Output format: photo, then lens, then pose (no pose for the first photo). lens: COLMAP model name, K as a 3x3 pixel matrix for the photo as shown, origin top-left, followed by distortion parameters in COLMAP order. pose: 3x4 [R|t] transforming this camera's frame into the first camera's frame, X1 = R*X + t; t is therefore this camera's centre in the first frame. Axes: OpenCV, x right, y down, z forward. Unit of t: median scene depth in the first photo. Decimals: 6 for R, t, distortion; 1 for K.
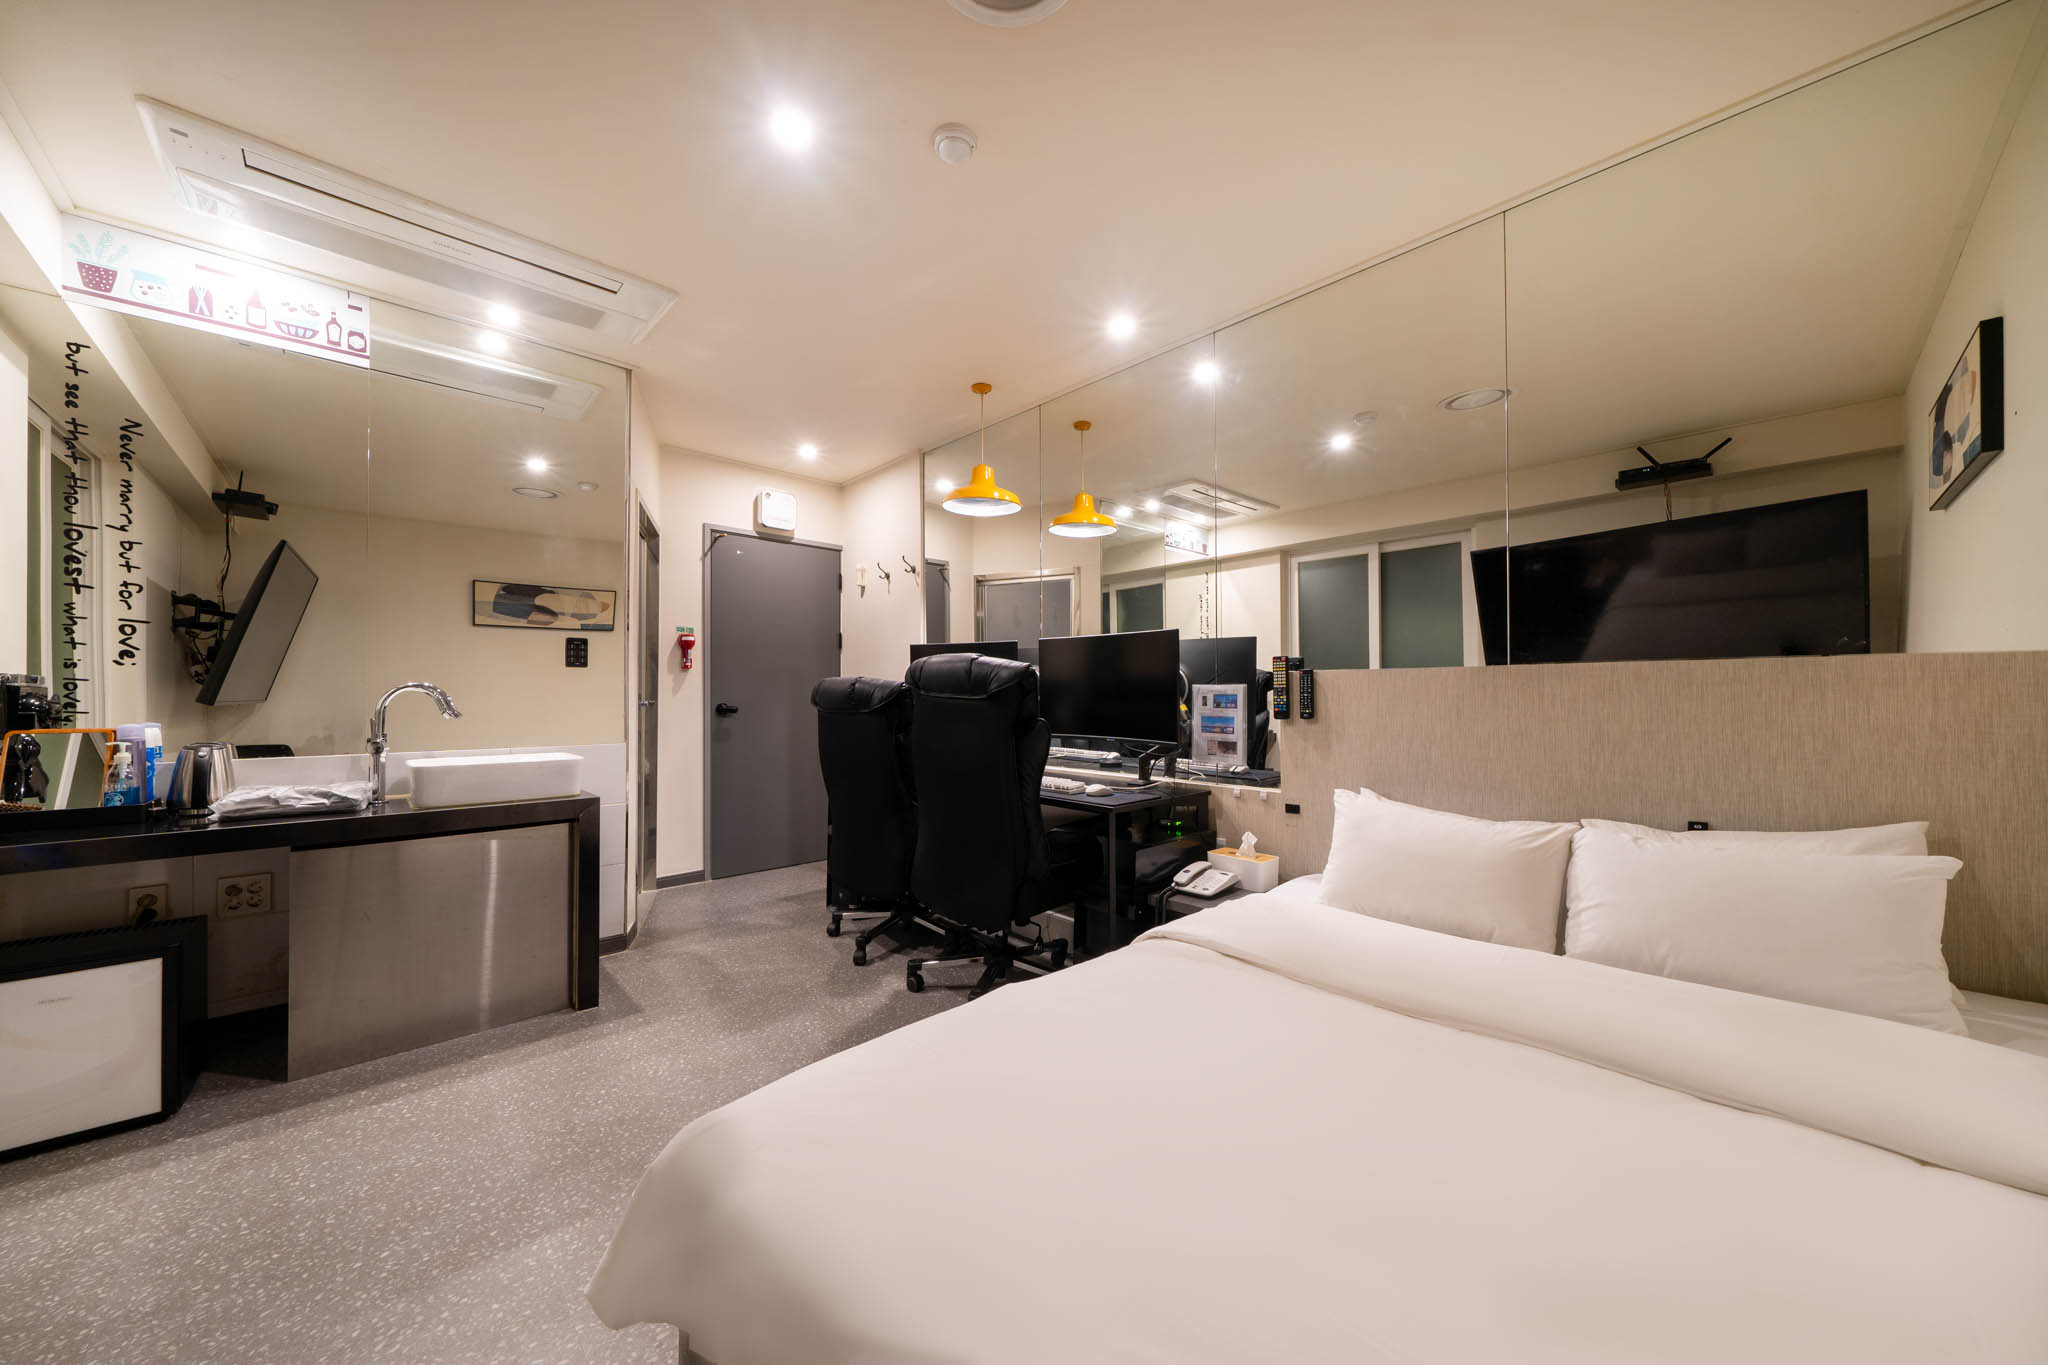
lens RADIAL K [[720.5, 0, 1024.0], [0, 720.5, 682.5], [0, 0, 1]] dist [-0.001712, -0.000065]
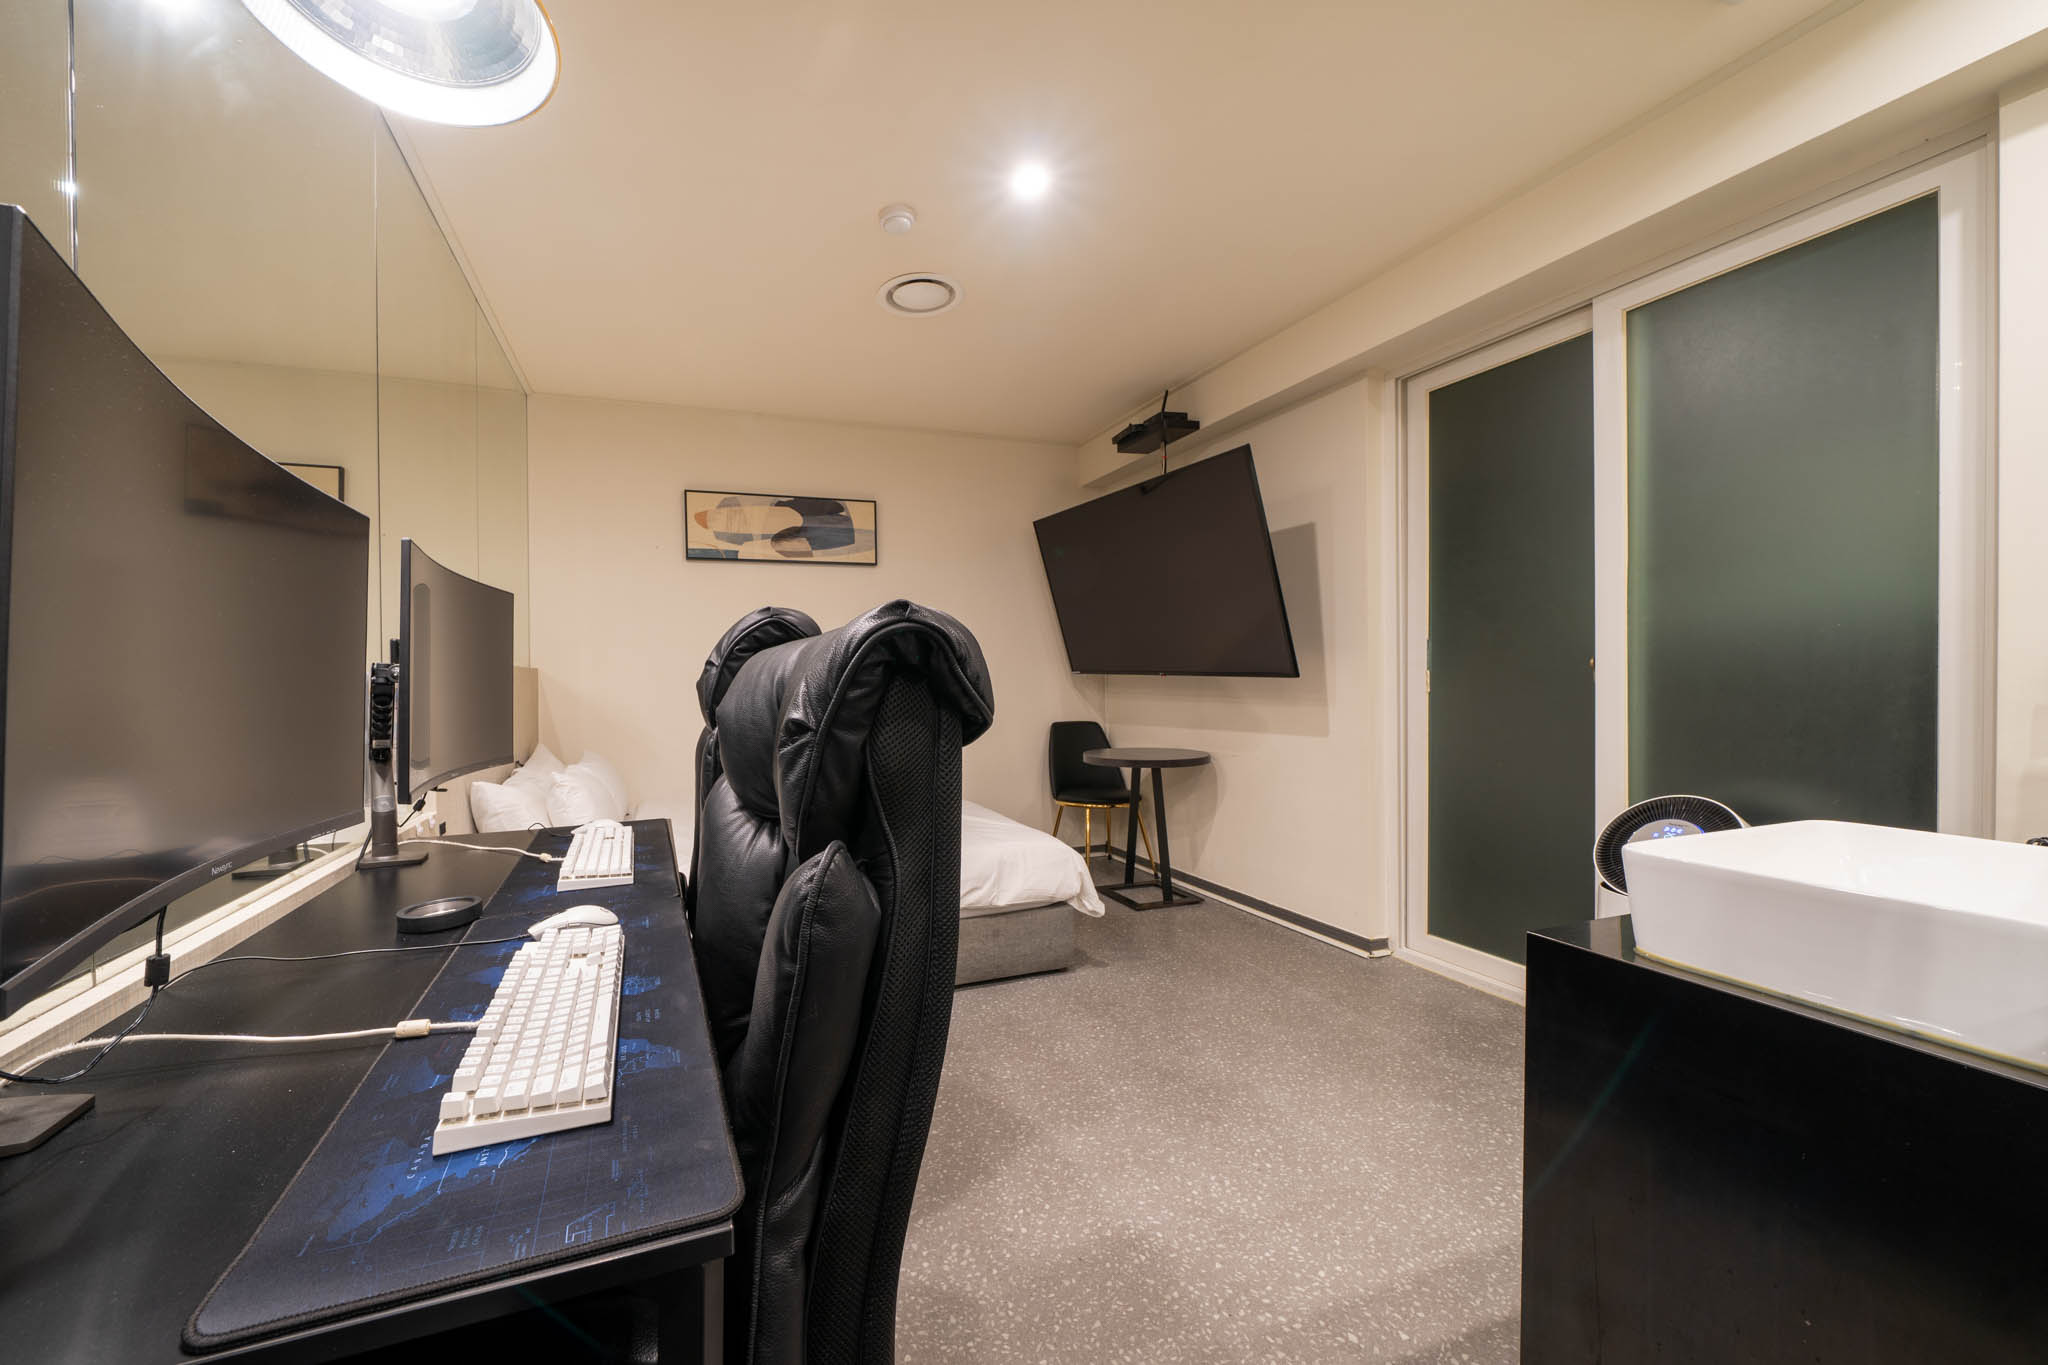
lens RADIAL K [[754.4, 0, 922.3], [0, 754.4, 686.6], [0, 0, 1]] dist [-0.000520, -0.000004]
pose [[-0.908075, 0.008066, 0.418730, -0.489425], [0.008164, 0.999965, -0.001559, 0.021898], [-0.418728, 0.002003, -0.908109, 1.602625]]
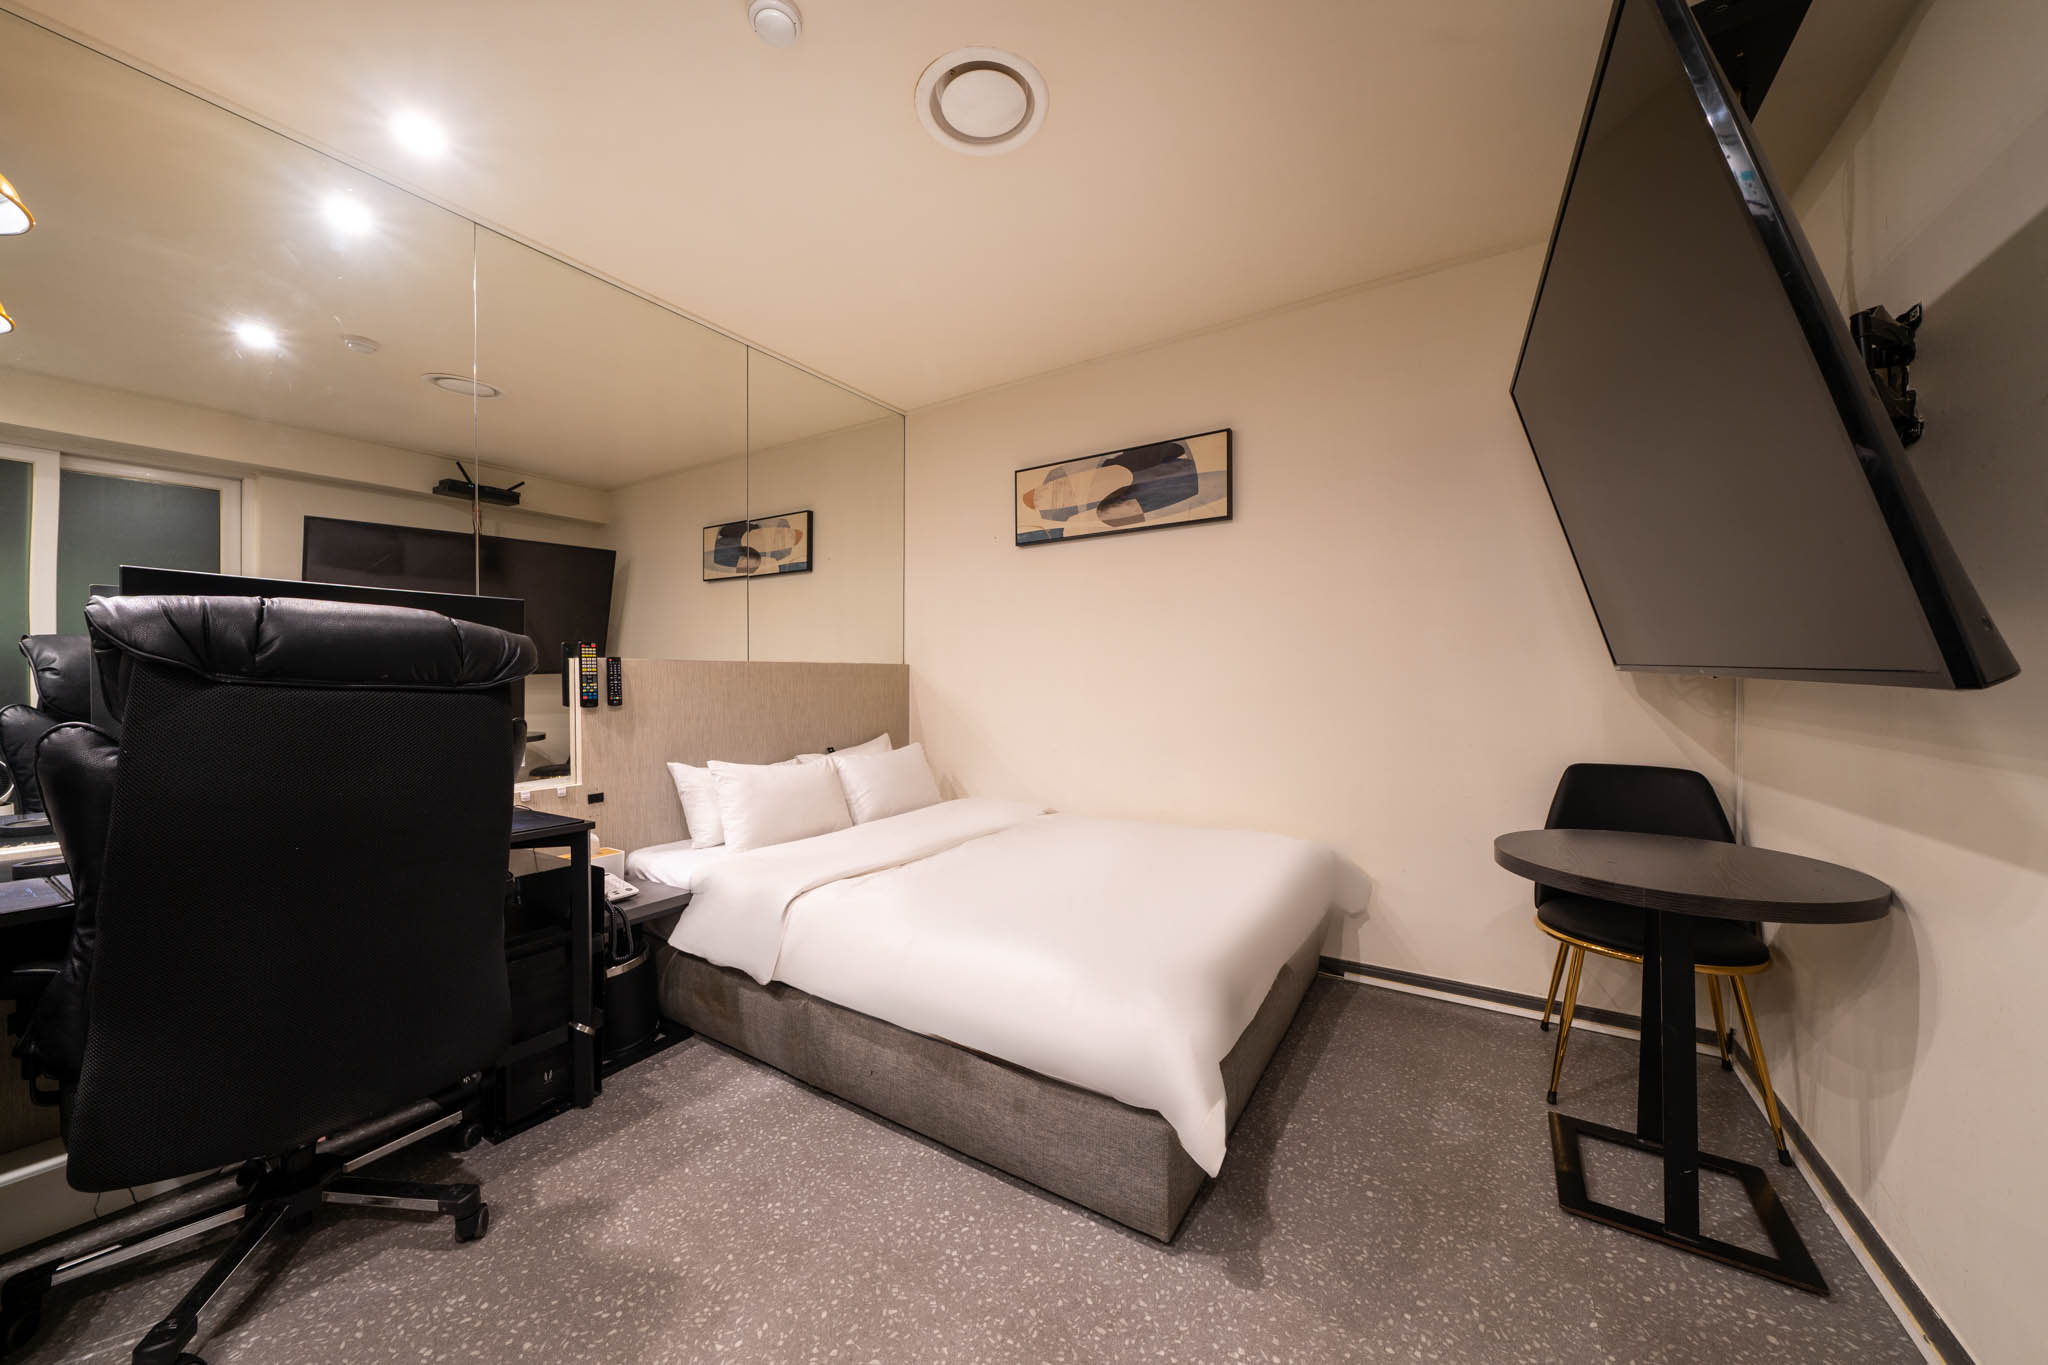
lens RADIAL K [[720.5, 0, 1024.0], [0, 720.5, 682.5], [0, 0, 1]] dist [-0.001712, -0.000065]
pose [[-0.231931, -0.002665, 0.972729, -0.740327], [-0.009663, 0.999953, 0.000436, 0.011519], [-0.972684, -0.009299, -0.231946, 0.679269]]
